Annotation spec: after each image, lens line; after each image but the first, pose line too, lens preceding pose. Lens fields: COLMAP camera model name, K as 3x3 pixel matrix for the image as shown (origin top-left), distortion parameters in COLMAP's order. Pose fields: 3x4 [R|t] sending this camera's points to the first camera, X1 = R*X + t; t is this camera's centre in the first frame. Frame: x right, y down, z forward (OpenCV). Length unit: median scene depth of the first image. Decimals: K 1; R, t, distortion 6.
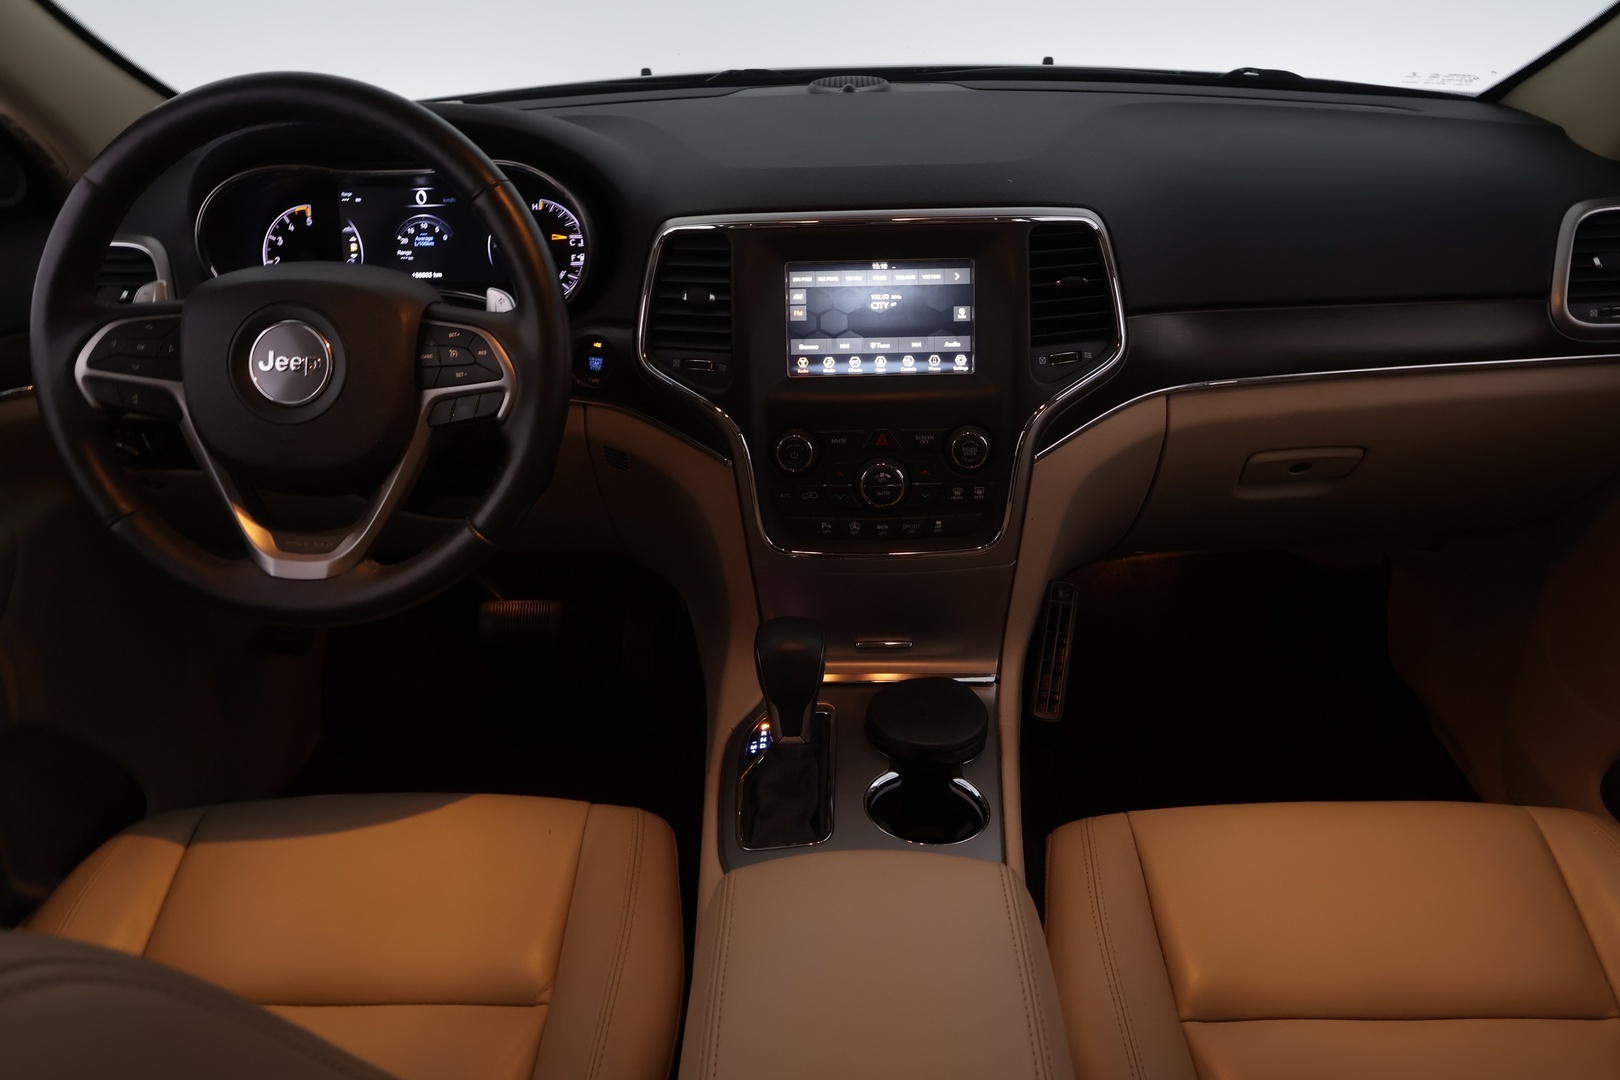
lens RADIAL K [[1311.8, 0, 810.0], [0, 1311.8, 540.0], [0, 0, 1]] dist [-0.004180, 0.001762]
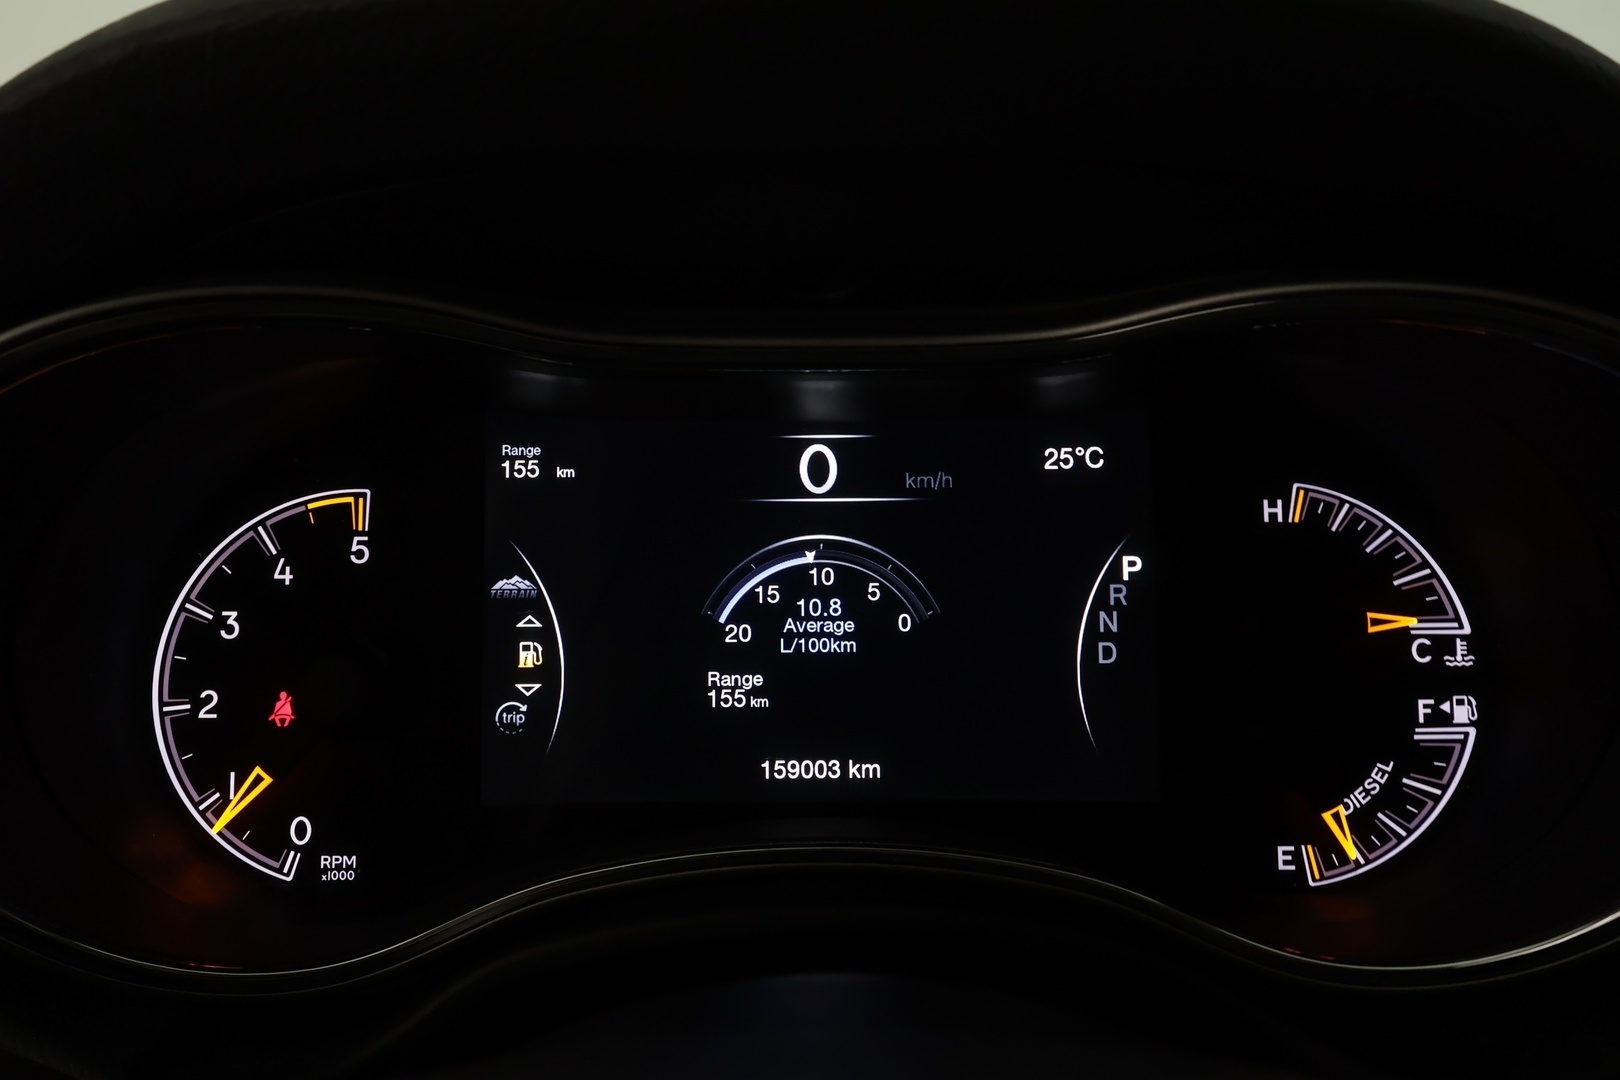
lens RADIAL K [[1311.8, 0, 810.0], [0, 1311.8, 540.0], [0, 0, 1]] dist [-0.004180, 0.001762]
pose [[0.998329, 0.019147, 0.054515, -0.310822], [-0.003480, 0.961710, -0.274049, -0.177327], [-0.057674, 0.273401, 0.960170, 0.756496]]
